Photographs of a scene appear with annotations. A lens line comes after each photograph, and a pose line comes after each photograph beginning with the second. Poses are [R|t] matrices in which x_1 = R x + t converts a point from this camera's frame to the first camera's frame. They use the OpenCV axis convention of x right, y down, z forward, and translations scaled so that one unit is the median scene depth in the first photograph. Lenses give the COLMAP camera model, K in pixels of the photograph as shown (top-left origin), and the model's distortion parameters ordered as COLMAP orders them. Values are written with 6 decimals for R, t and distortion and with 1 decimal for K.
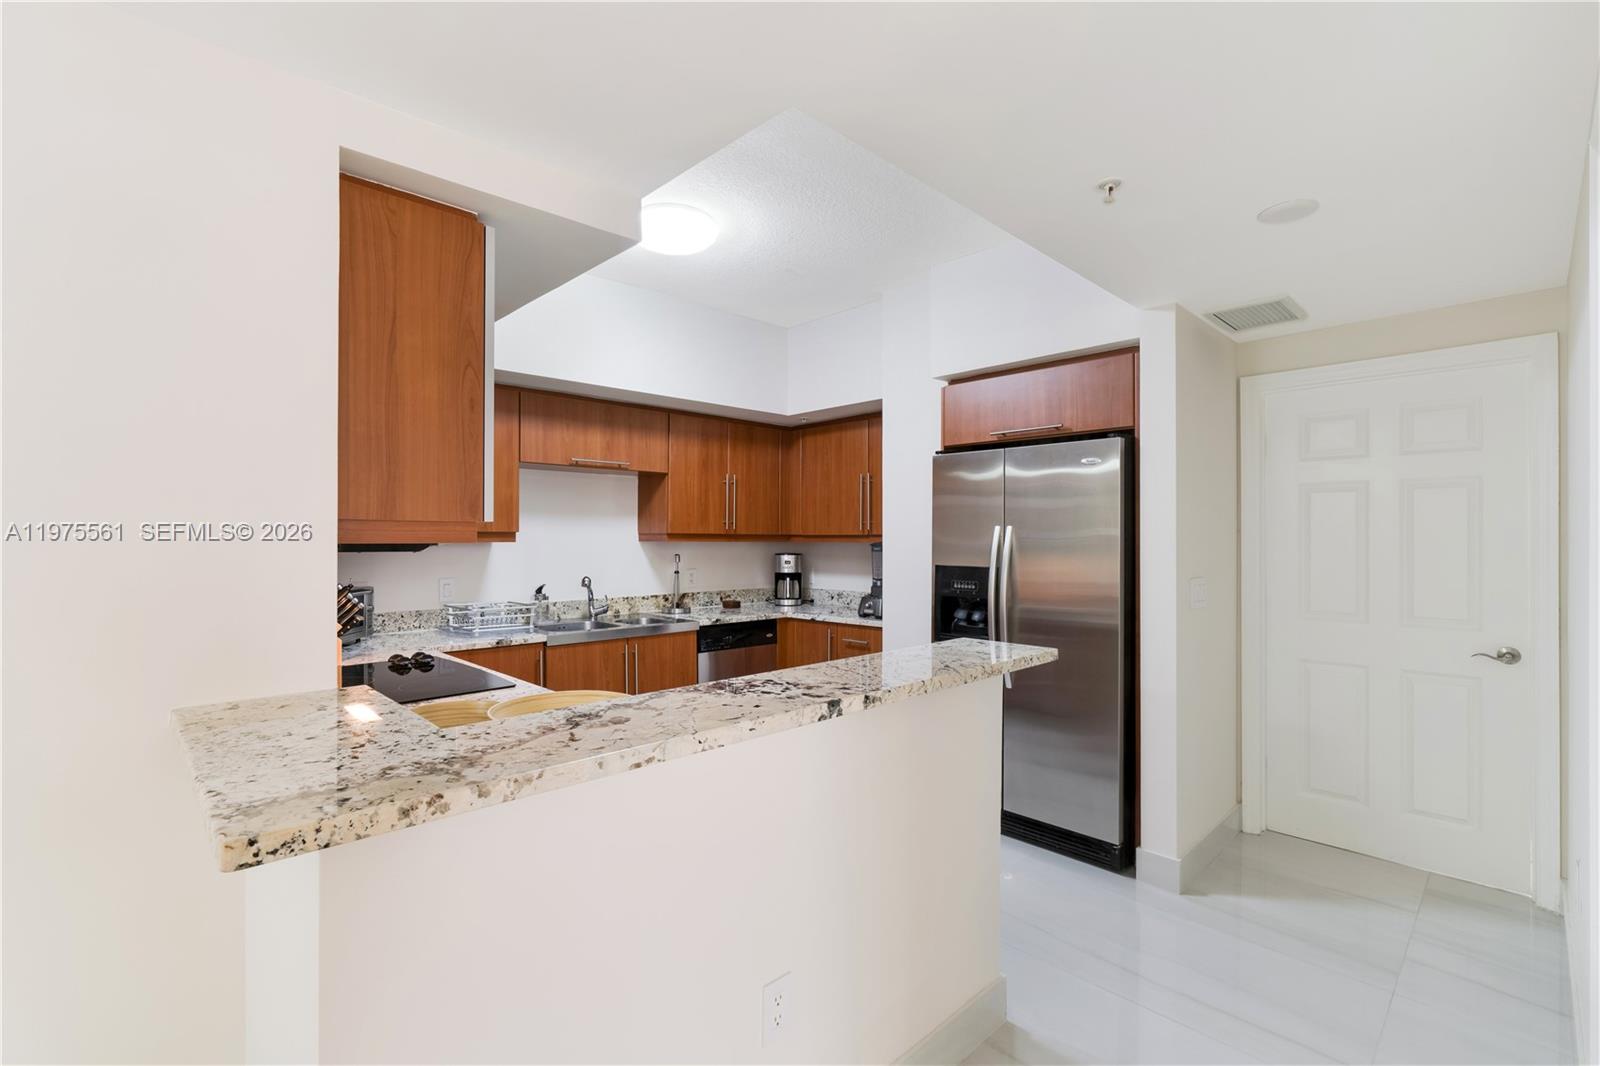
lens RADIAL K [[720.2, 0, 802.4], [0, 720.2, 525.2], [0, 0, 1]] dist [-0.008499, 0.003218]
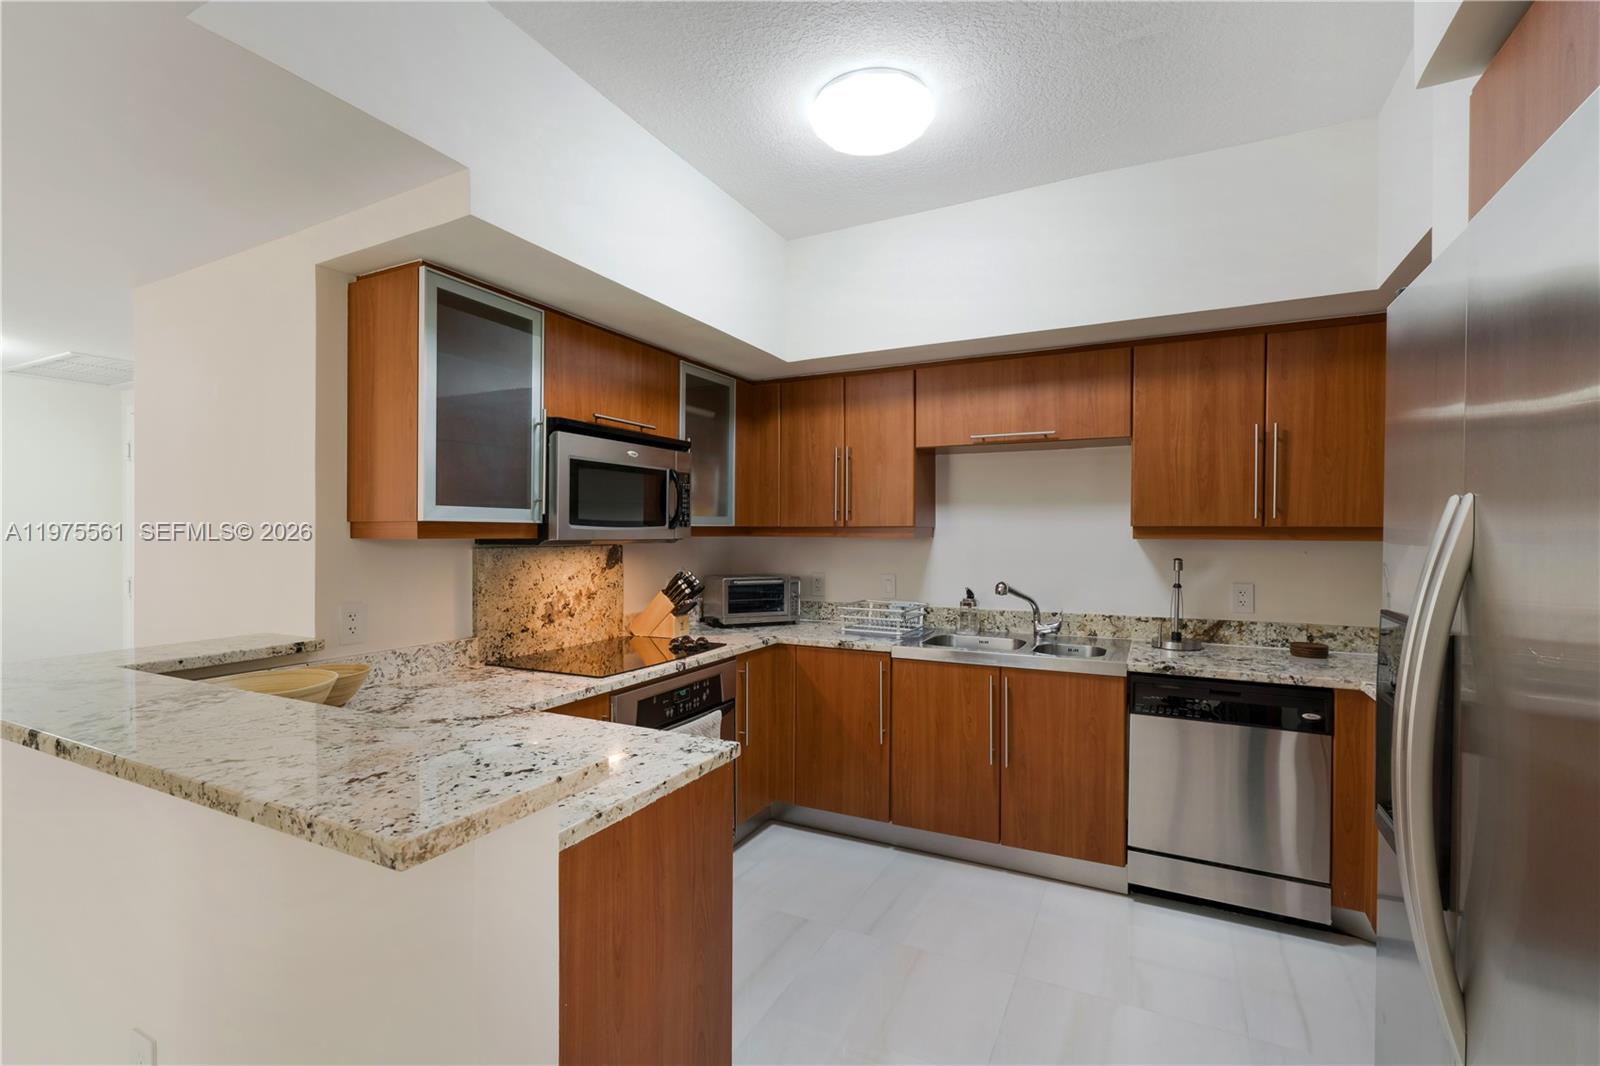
lens RADIAL K [[720.2, 0, 795.2], [0, 720.2, 533.9], [0, 0, 1]] dist [-0.008499, 0.003218]
pose [[0.316567, 0.001293, -0.948569, 0.344797], [0.018206, 0.999807, 0.007439, 0.007474], [0.948395, -0.019625, 0.316482, 0.485657]]
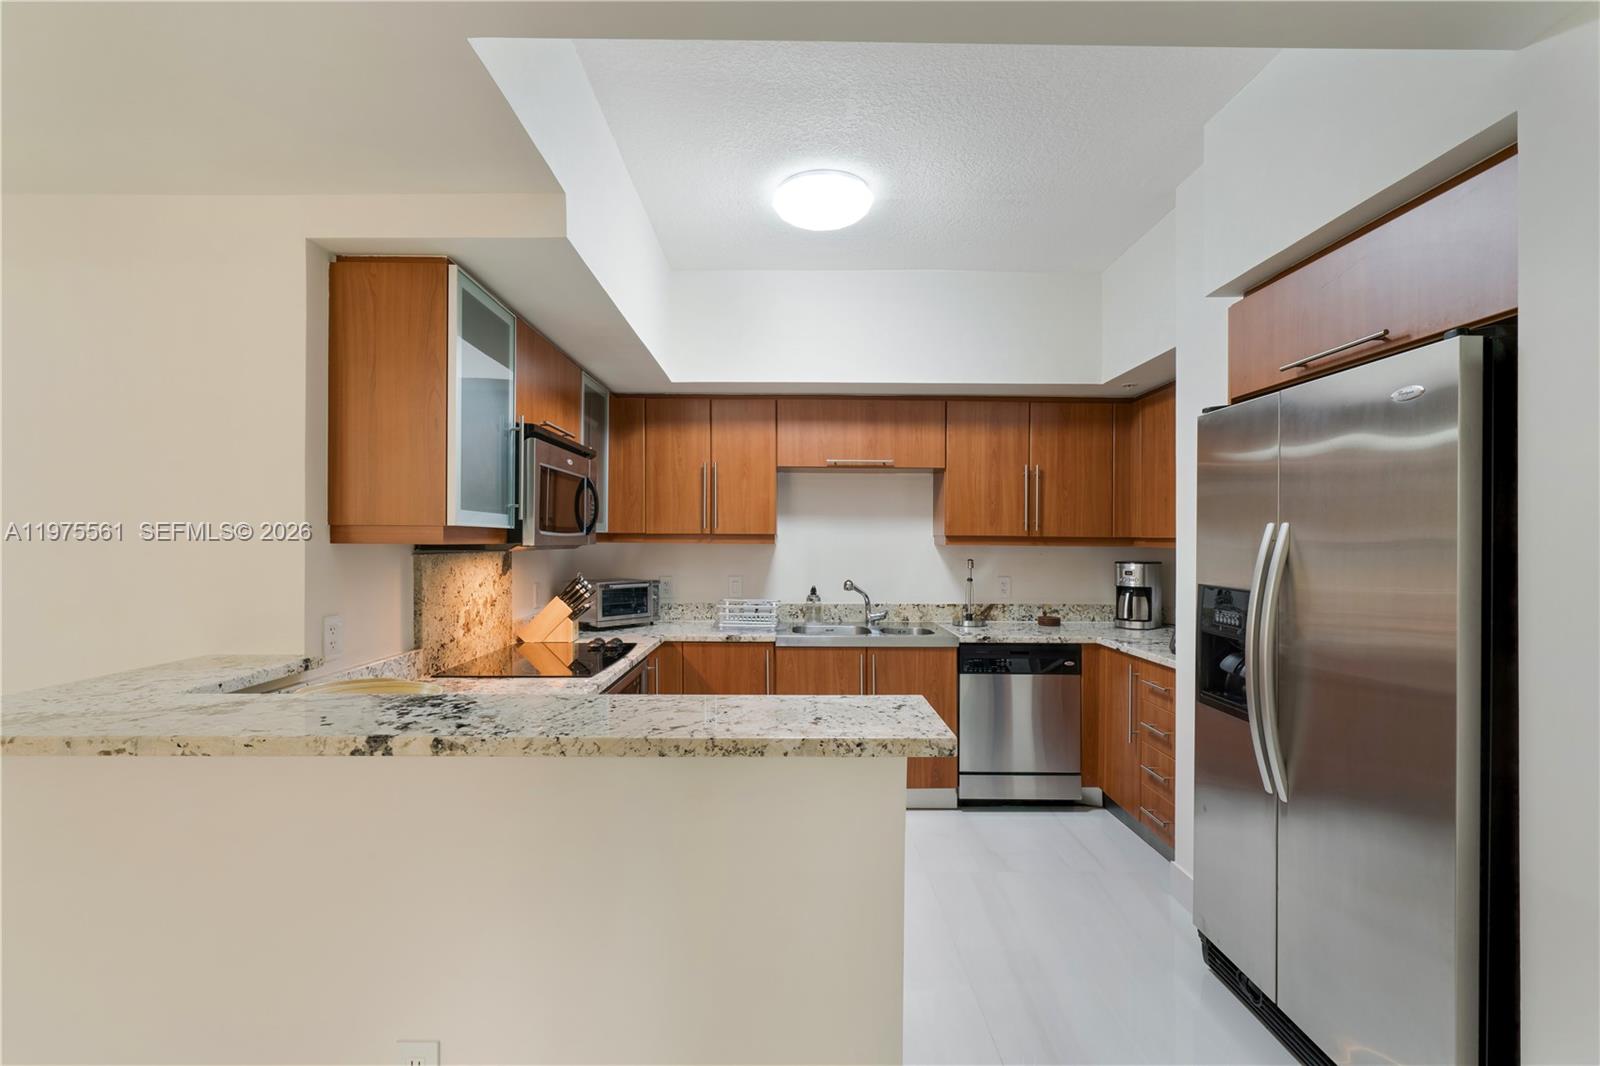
lens RADIAL K [[720.2, 0, 798.1], [0, 720.2, 532.0], [0, 0, 1]] dist [-0.008499, 0.003218]
pose [[0.720197, -0.004793, -0.693753, 0.298045], [0.008958, 0.999957, 0.002390, 0.003069], [0.693712, -0.007936, 0.720209, 0.226561]]
